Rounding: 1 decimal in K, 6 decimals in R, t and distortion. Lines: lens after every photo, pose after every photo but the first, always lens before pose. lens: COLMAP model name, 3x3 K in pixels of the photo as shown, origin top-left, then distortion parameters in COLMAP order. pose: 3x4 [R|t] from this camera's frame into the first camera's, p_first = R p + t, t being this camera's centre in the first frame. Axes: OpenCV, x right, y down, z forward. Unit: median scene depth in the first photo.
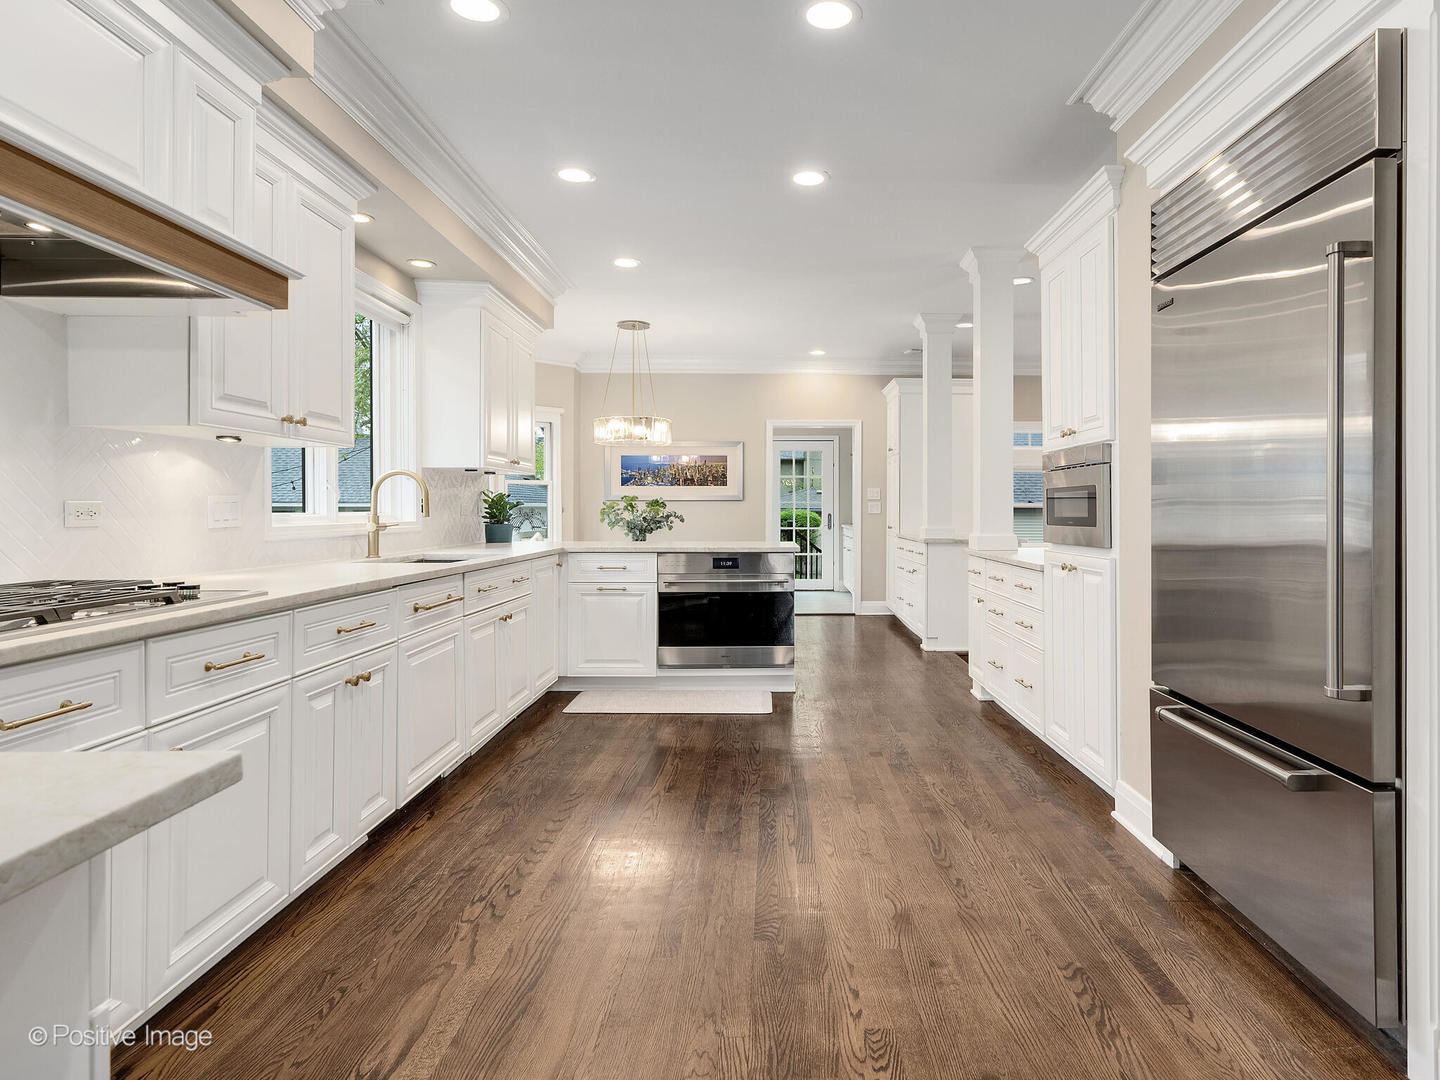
lens RADIAL K [[774.8, 0, 723.9], [0, 774.8, 502.6], [0, 0, 1]] dist [-0.001781, -0.000611]
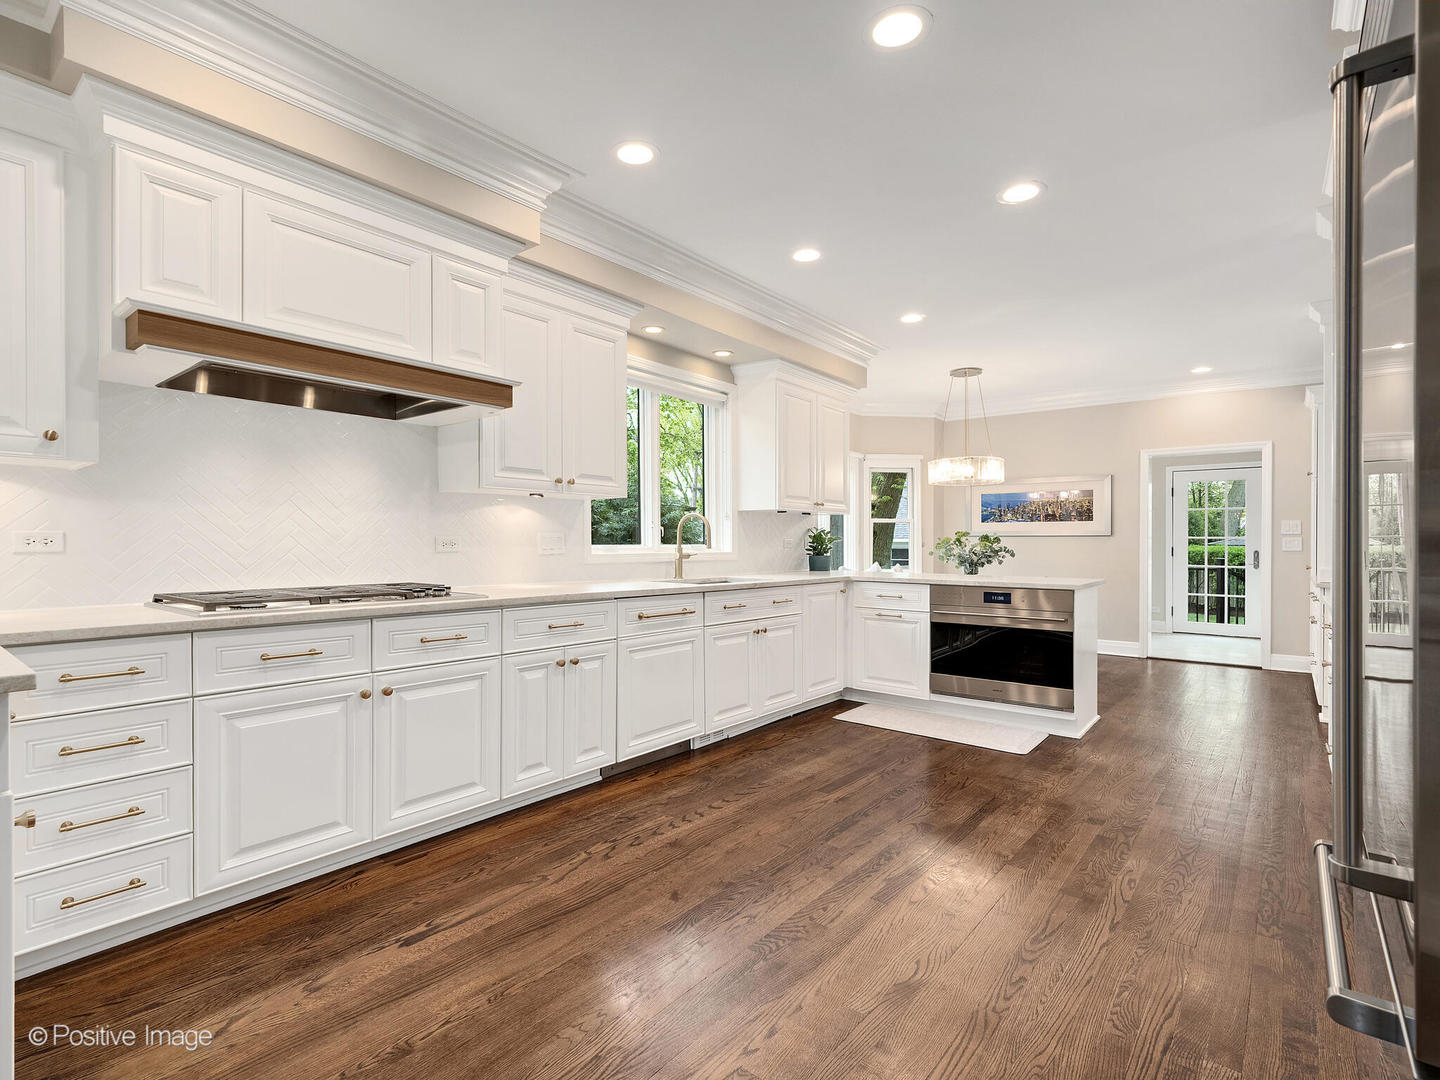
lens RADIAL K [[650.3, 0, 720.0], [0, 650.3, 540.0], [0, 0, 1]] dist [0.000784, -0.000214]
pose [[0.793770, 0.001204, -0.608217, 0.251088], [0.000152, 0.999998, 0.002178, 0.001263], [0.608219, -0.001821, 0.793767, 0.121845]]
